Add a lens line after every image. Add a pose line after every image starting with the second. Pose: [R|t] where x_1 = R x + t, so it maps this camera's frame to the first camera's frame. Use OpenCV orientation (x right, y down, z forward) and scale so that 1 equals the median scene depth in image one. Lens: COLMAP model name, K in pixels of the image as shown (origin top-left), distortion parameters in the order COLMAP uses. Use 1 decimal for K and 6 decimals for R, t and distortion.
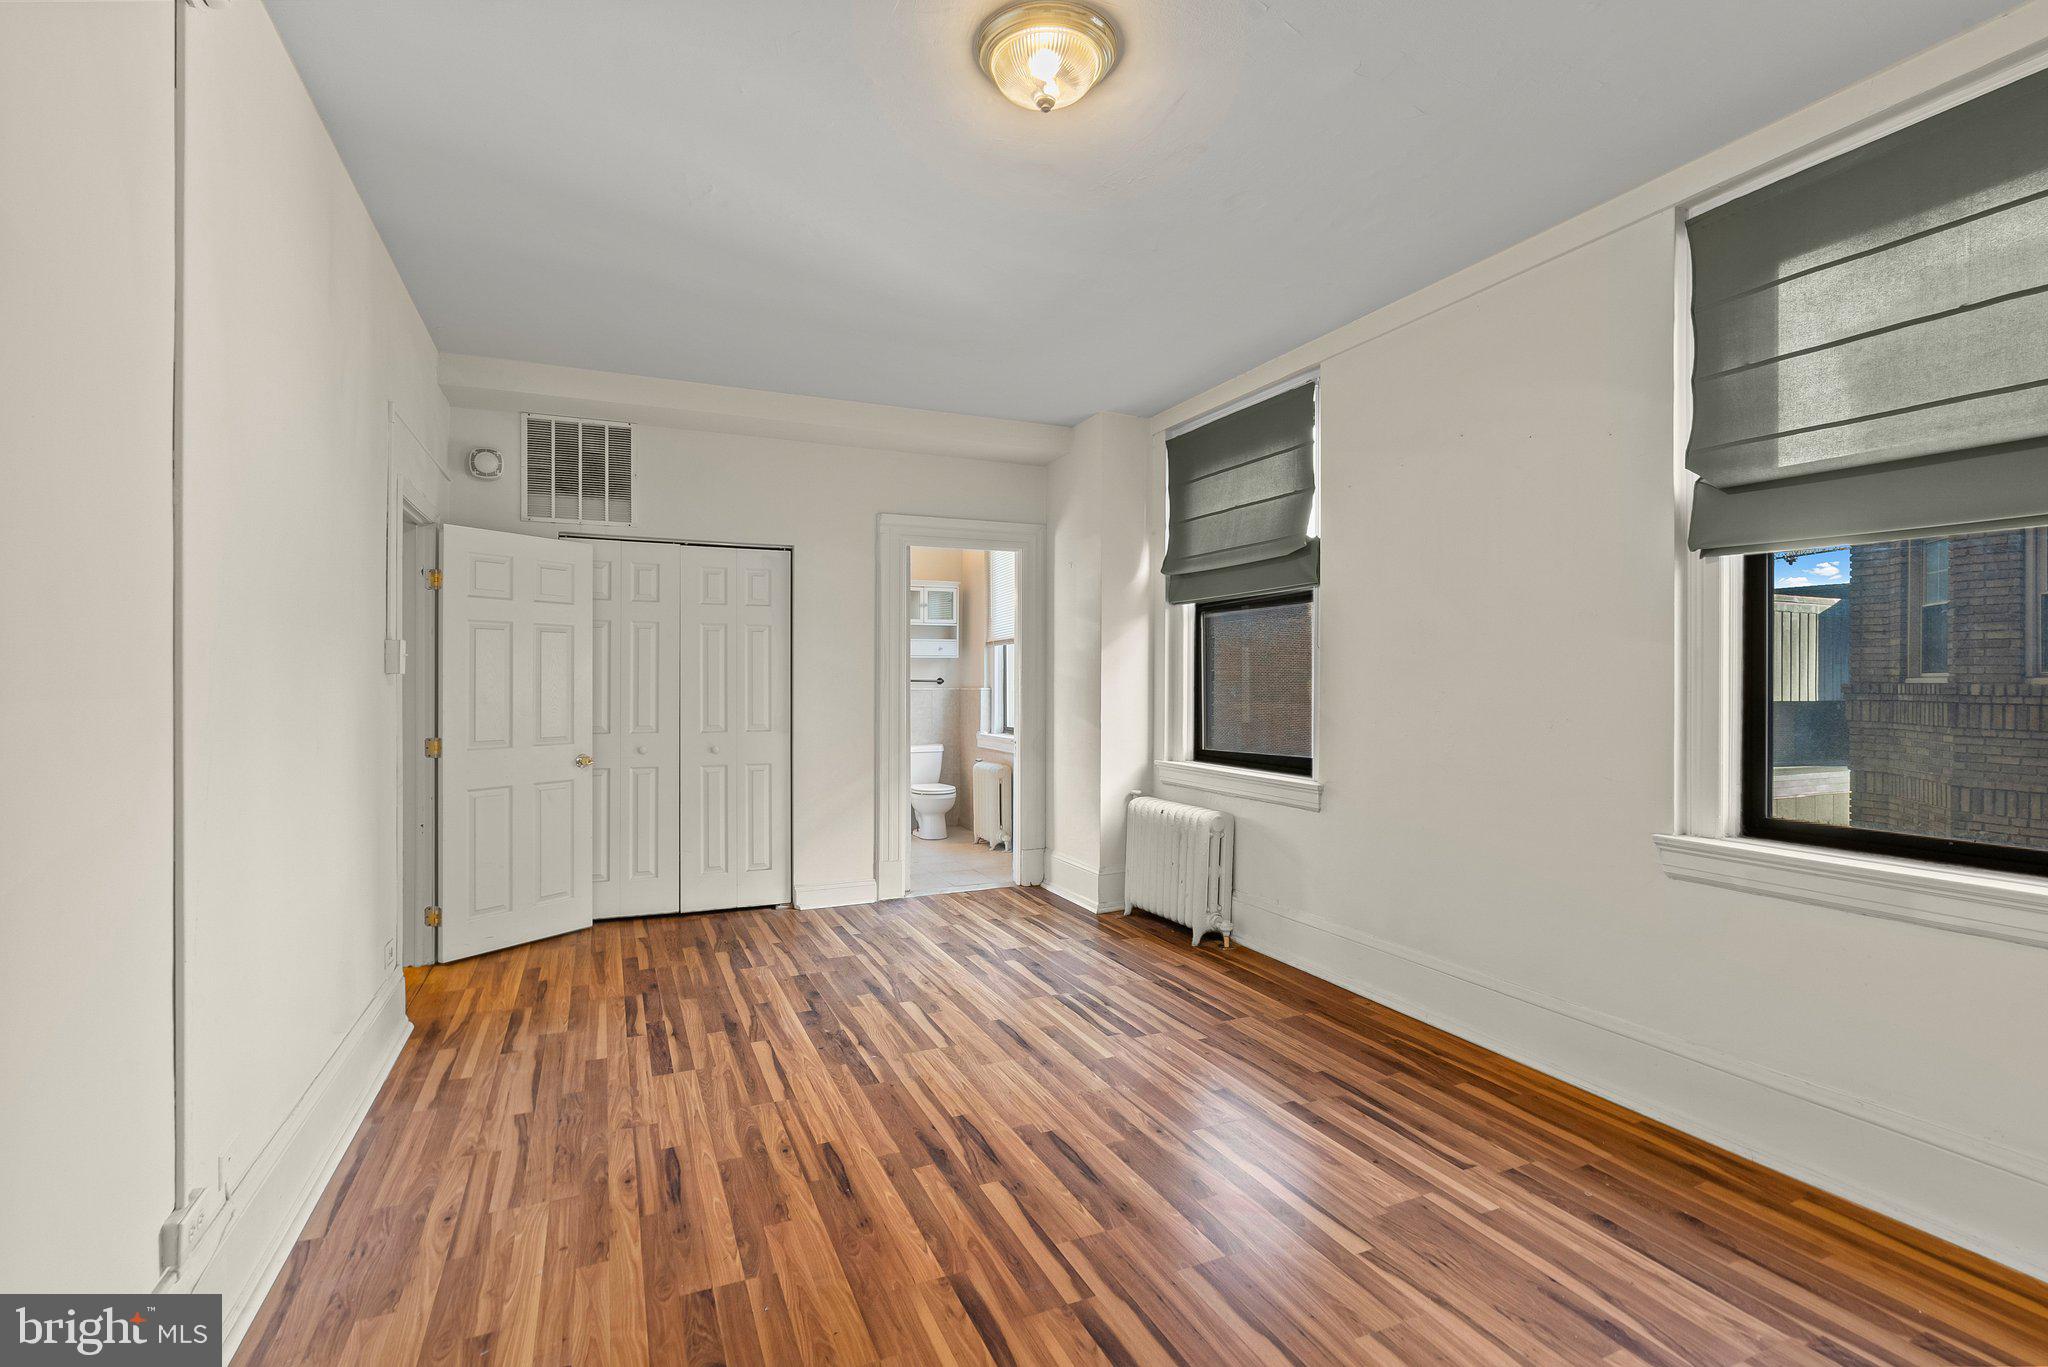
lens RADIAL K [[926.4, 0, 994.8], [0, 926.4, 677.2], [0, 0, 1]] dist [0.000262, 0.000236]
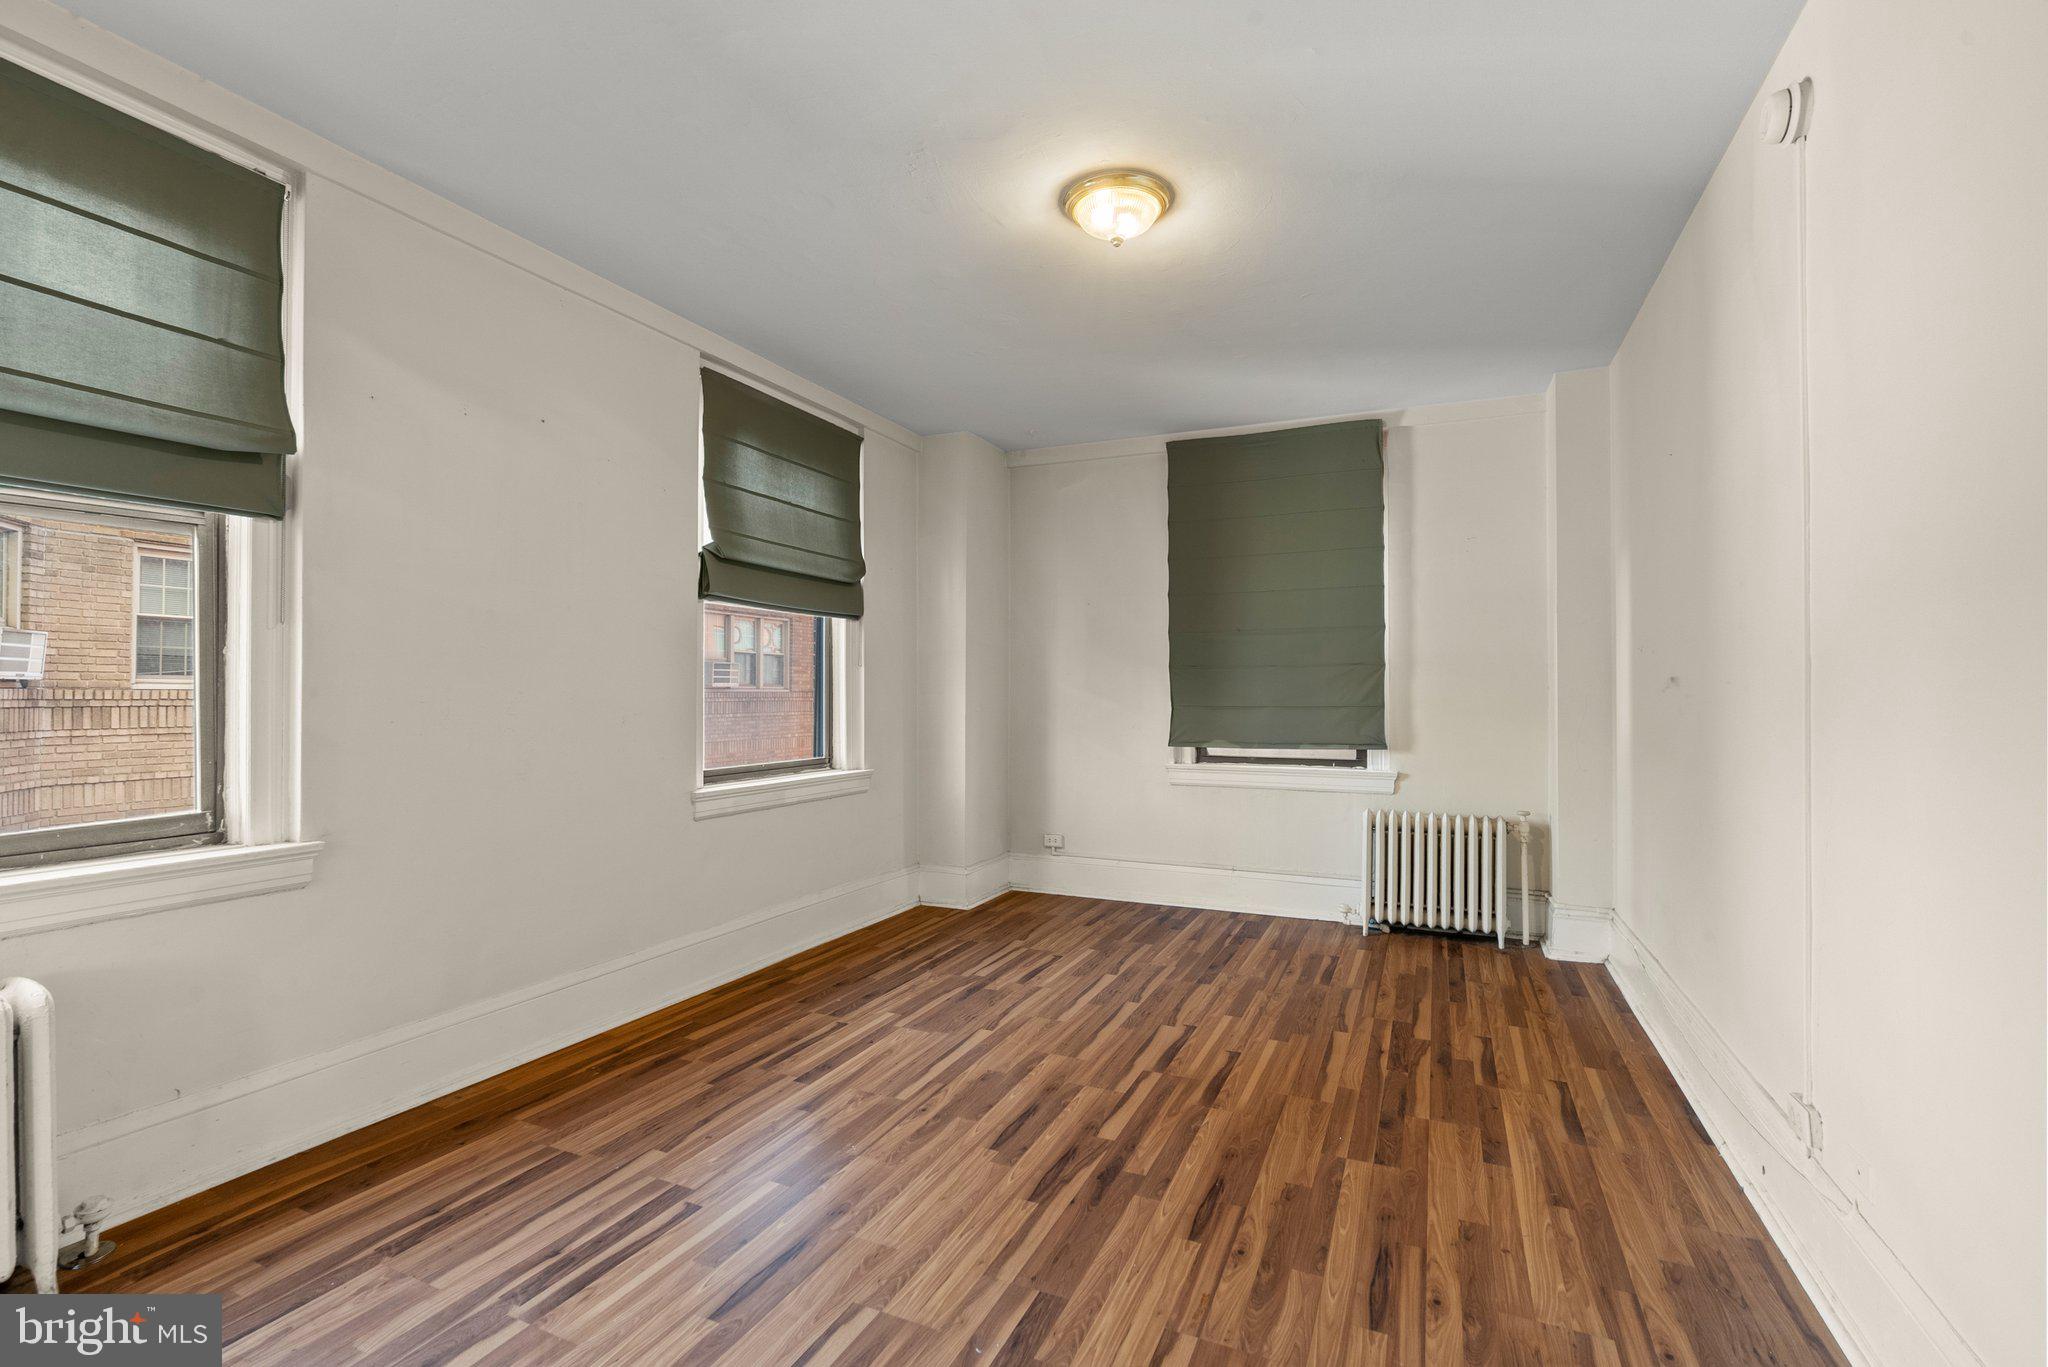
lens RADIAL K [[926.4, 0, 994.8], [0, 926.4, 677.2], [0, 0, 1]] dist [0.000262, 0.000236]
pose [[-0.663709, 0.009440, 0.747931, -0.687474], [-0.008255, 0.999767, -0.019944, 0.015508], [-0.747945, -0.019411, -0.663477, 1.682891]]
